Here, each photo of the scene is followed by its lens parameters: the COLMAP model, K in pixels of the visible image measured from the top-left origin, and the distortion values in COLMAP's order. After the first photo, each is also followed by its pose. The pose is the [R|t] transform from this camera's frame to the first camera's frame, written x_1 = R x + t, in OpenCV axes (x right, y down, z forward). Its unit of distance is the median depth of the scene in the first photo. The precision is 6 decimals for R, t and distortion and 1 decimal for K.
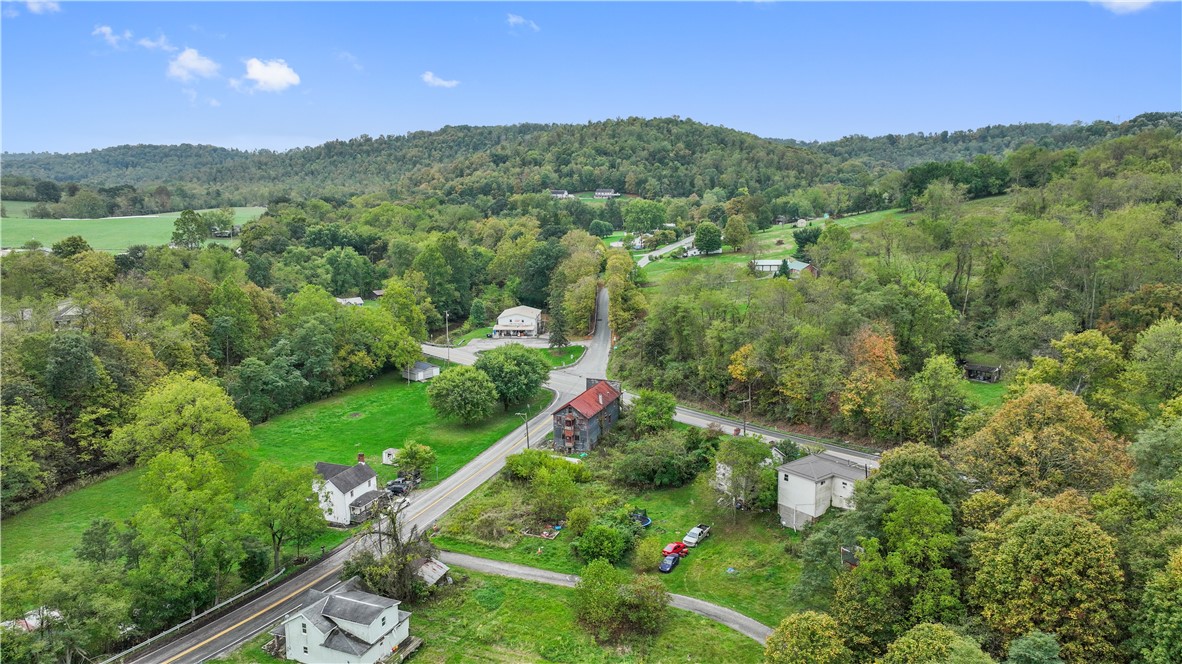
lens RADIAL K [[862.8, 0, 591.0], [0, 862.8, 332.0], [0, 0, 1]] dist [0.009309, 0.001439]
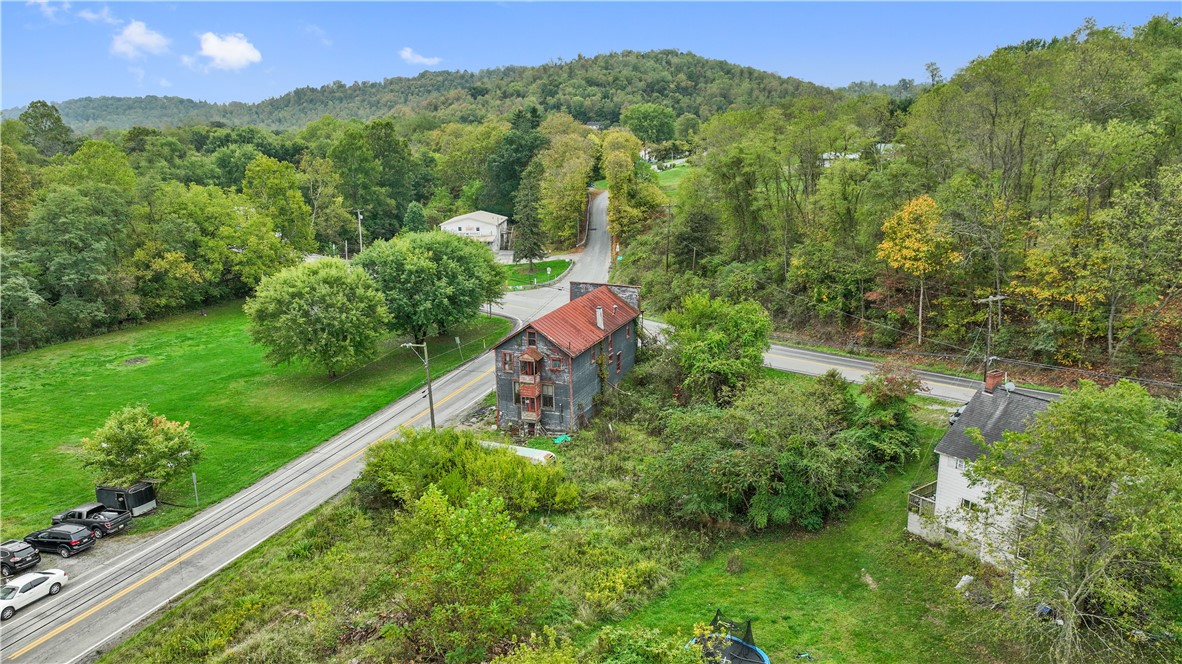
lens RADIAL K [[862.8, 0, 591.0], [0, 862.8, 332.0], [0, 0, 1]] dist [0.009309, 0.001439]
pose [[0.999942, -0.002573, 0.010487, 0.001384], [0.002178, 0.999296, 0.037441, 0.059311], [-0.010576, -0.037416, 0.999244, 0.468122]]
